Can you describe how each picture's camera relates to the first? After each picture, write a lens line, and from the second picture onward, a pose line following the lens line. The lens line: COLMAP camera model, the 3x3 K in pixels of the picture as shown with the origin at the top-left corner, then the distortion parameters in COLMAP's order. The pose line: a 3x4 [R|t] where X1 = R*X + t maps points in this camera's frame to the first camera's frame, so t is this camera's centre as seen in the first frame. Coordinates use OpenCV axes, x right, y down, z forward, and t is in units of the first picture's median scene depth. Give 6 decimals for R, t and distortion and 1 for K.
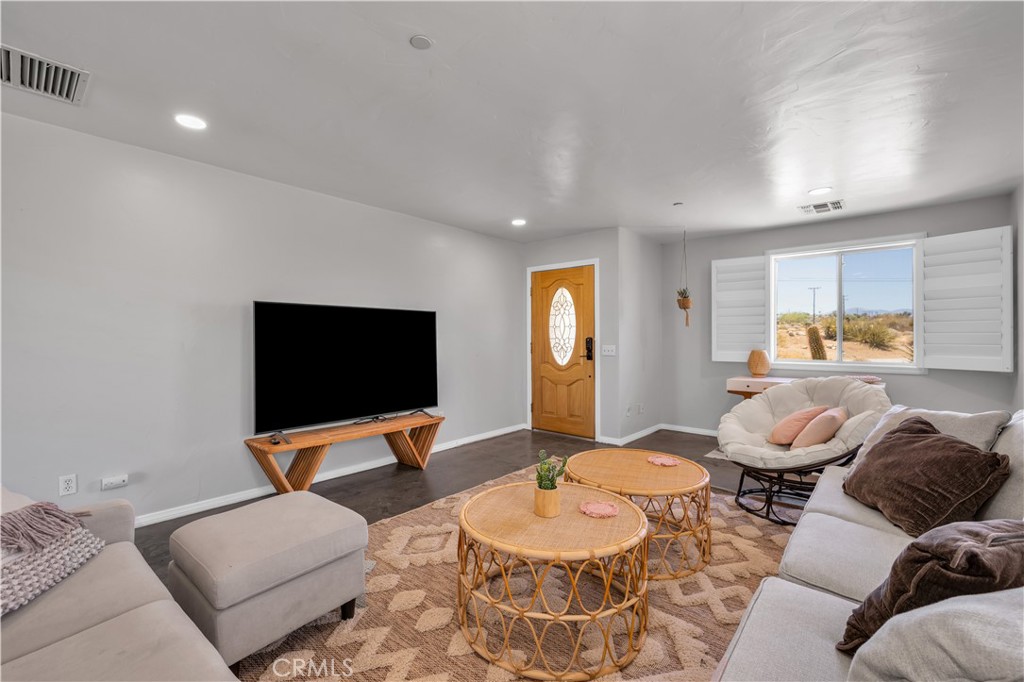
lens RADIAL K [[431.0, 0, 509.7], [0, 431.0, 340.3], [0, 0, 1]] dist [0.002956, 0.000821]
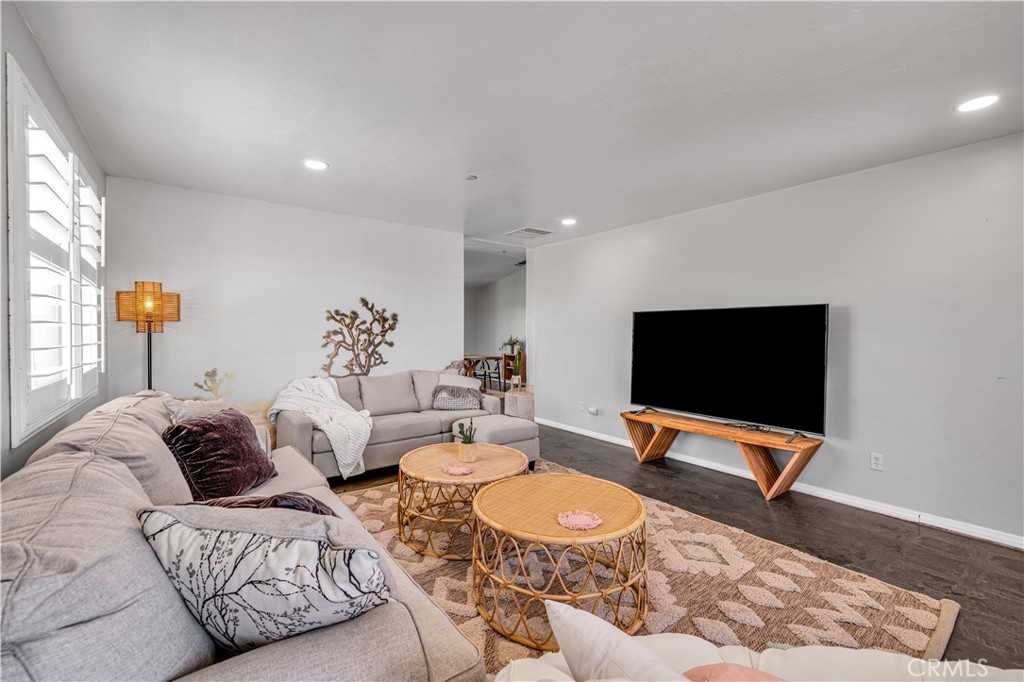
lens RADIAL K [[431.0, 0, 510.2], [0, 431.0, 337.9], [0, 0, 1]] dist [0.002956, 0.000821]
pose [[-0.204008, 0.017866, -0.978806, 0.721214], [0.001586, 0.999838, 0.017919, -0.026512], [0.978968, 0.002103, -0.204003, 0.703492]]
